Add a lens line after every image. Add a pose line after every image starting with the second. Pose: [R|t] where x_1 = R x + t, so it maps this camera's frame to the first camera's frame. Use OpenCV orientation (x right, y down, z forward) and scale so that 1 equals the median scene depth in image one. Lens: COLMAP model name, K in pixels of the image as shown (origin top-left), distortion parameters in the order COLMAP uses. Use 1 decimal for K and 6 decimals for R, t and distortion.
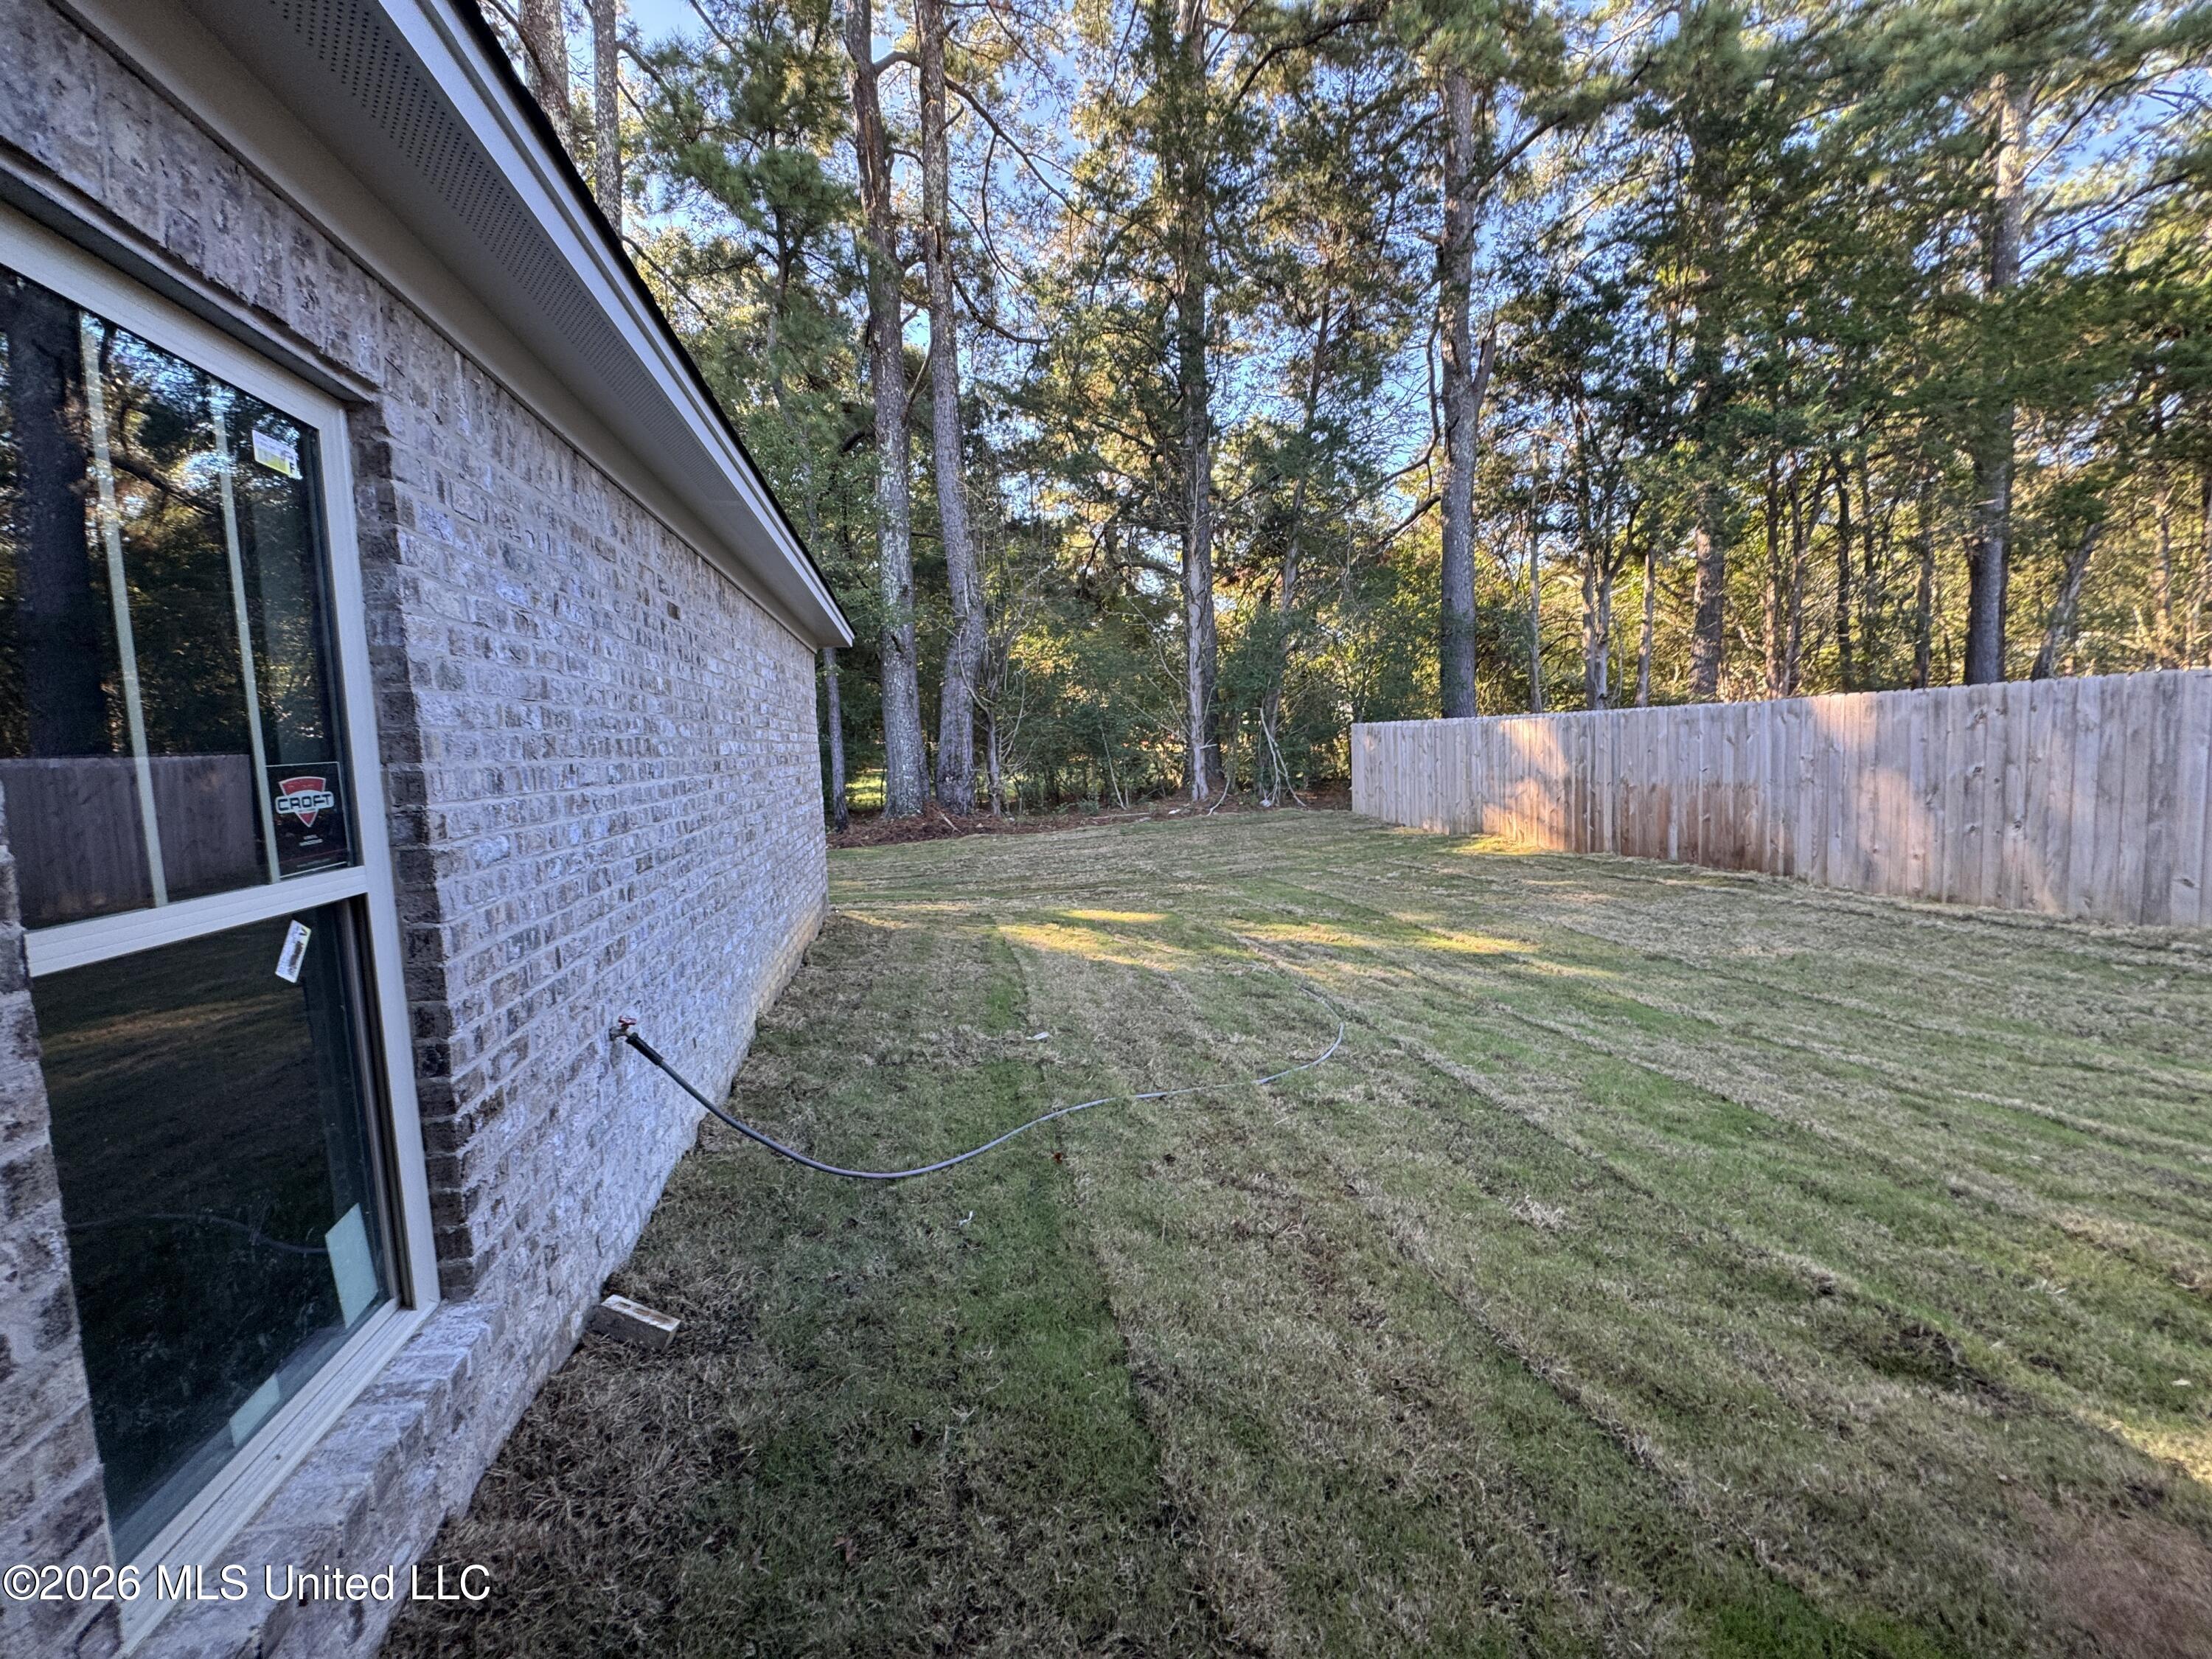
lens RADIAL K [[880.2, 0, 1106.6], [0, 880.2, 824.4], [0, 0, 1]] dist [-0.004510, 0.000061]
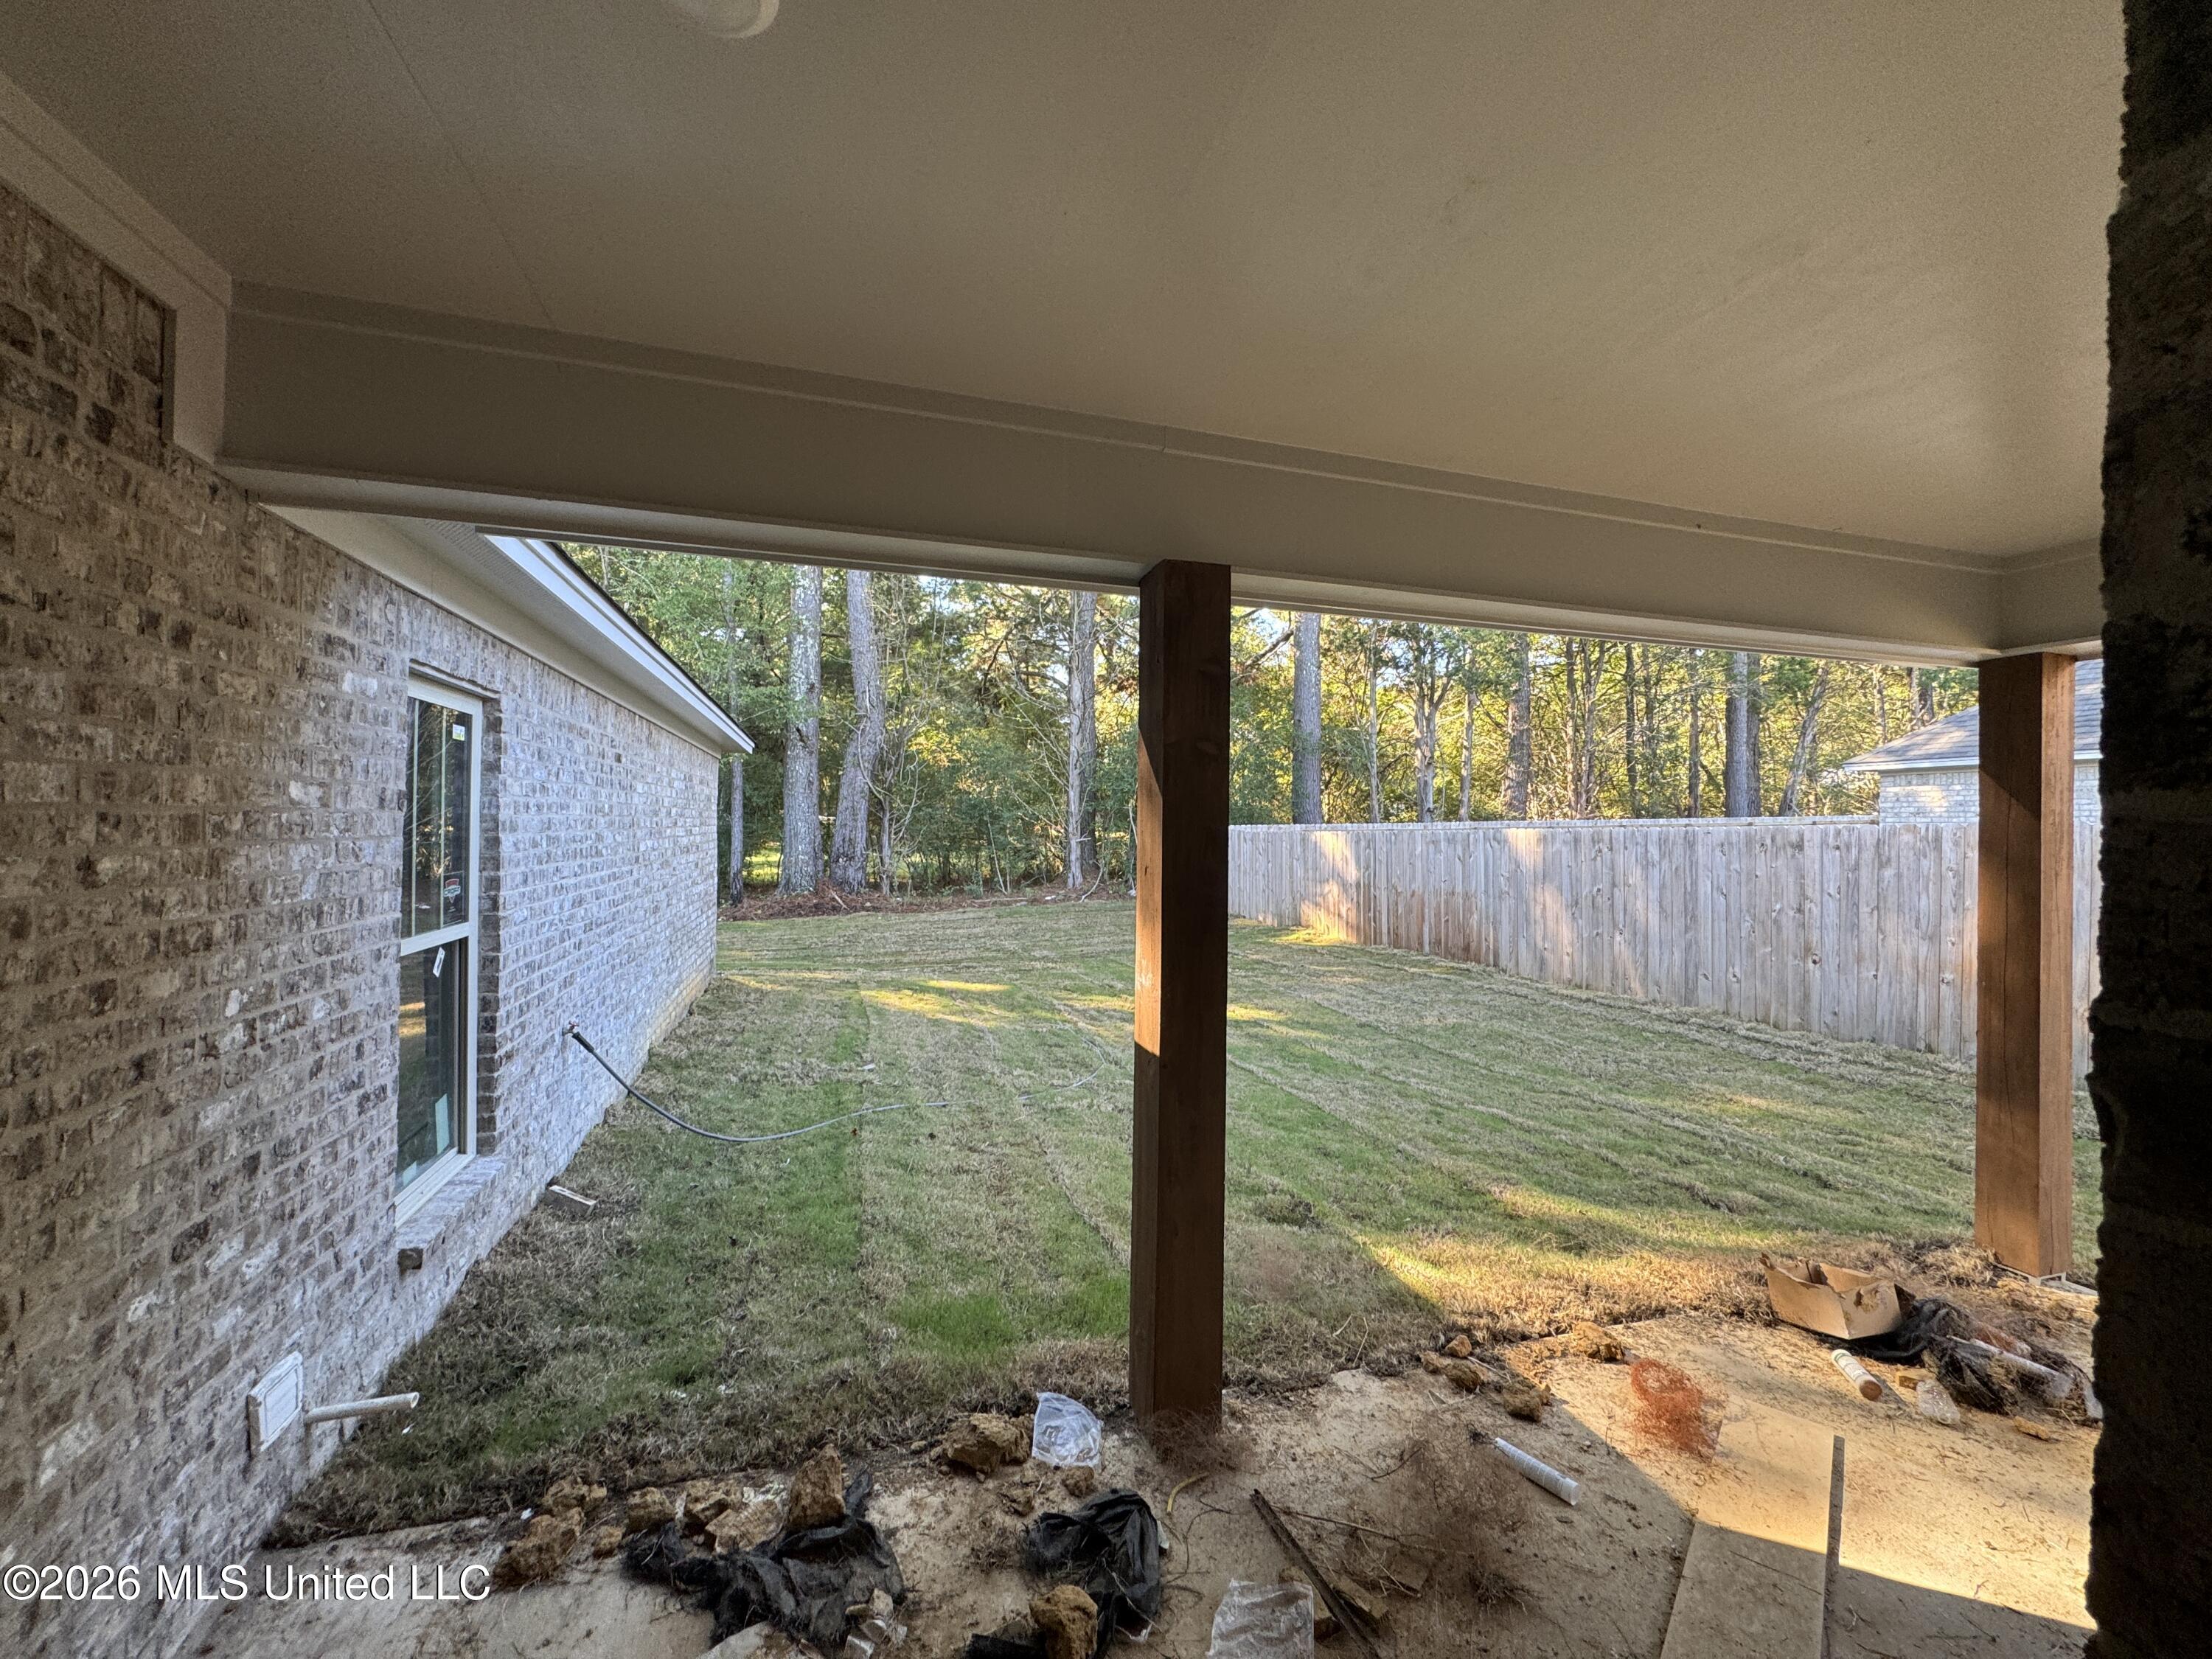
lens RADIAL K [[880.2, 0, 1106.7], [0, 880.2, 821.6], [0, 0, 1]] dist [-0.004510, 0.000061]
pose [[0.994376, 0.043820, 0.096419, 0.131223], [-0.034330, 0.994597, -0.097973, -0.011390], [-0.100191, 0.094112, 0.990507, -0.374408]]
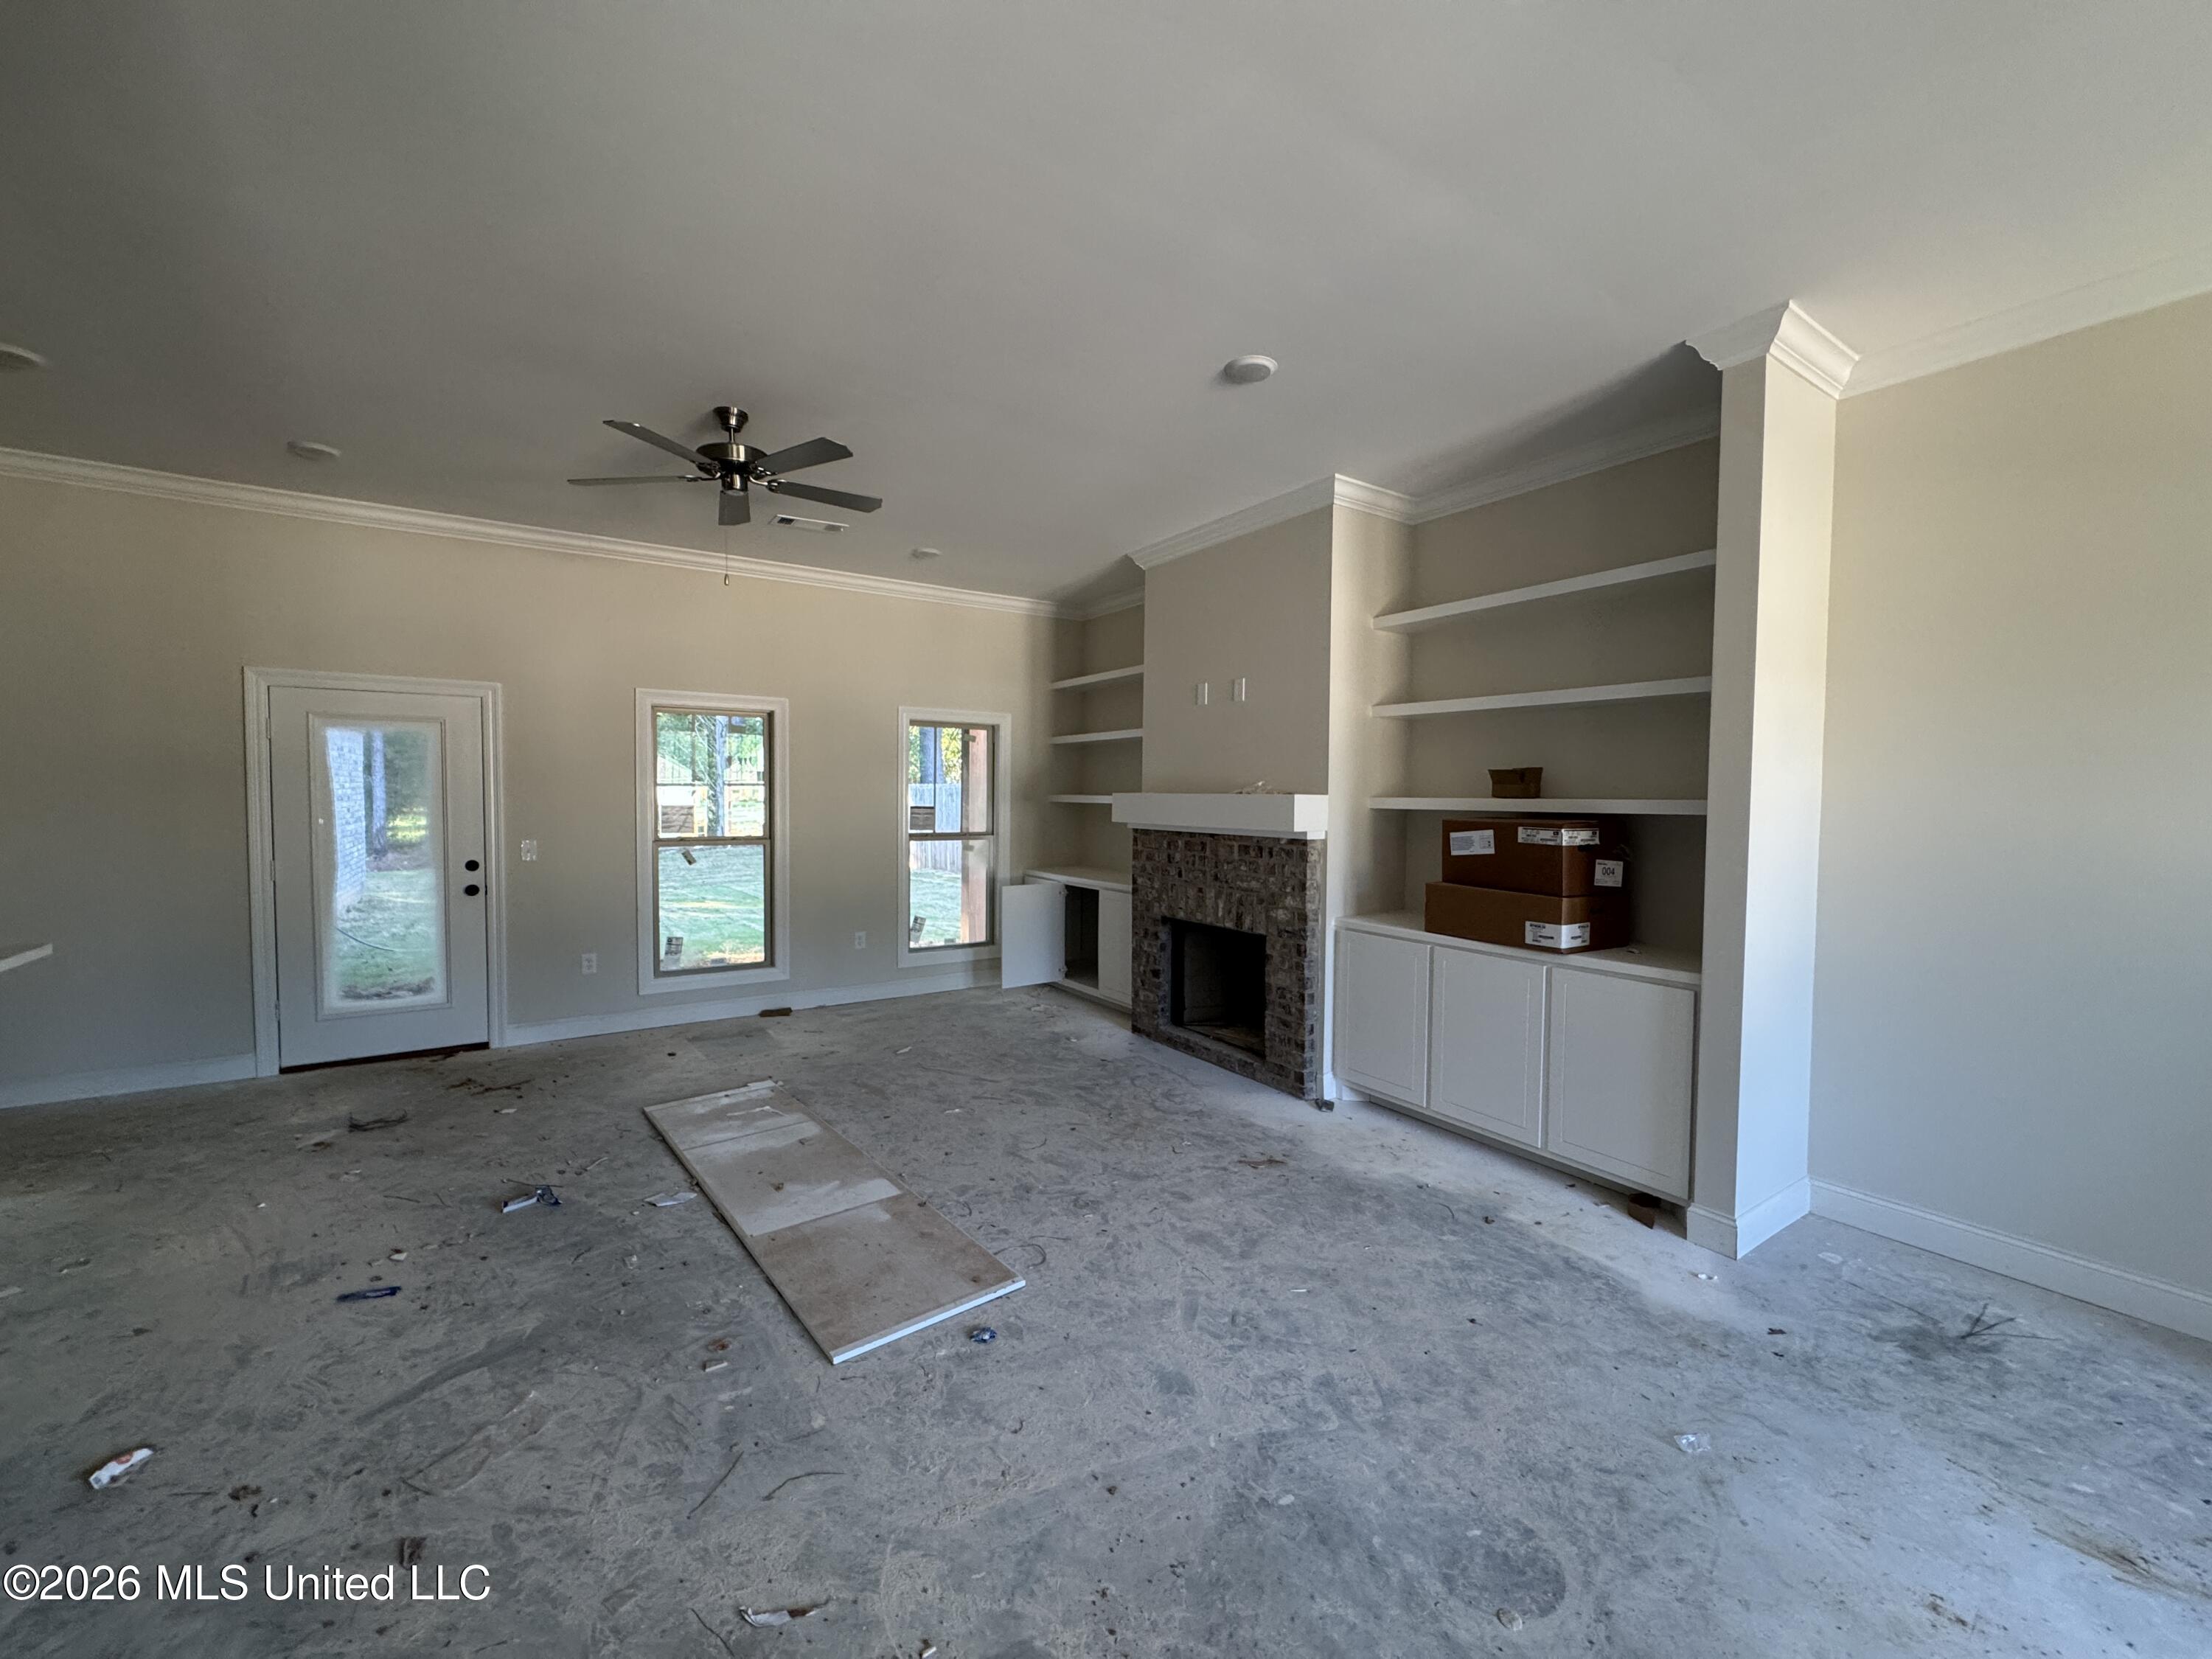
lens RADIAL K [[880.2, 0, 1106.7], [0, 880.2, 825.6], [0, 0, 1]] dist [-0.004510, 0.000061]
pose [[0.922526, 0.029238, 0.384825, 0.415349], [-0.006059, 0.998100, -0.061308, 0.086214], [-0.385886, 0.054227, 0.920951, -1.325650]]
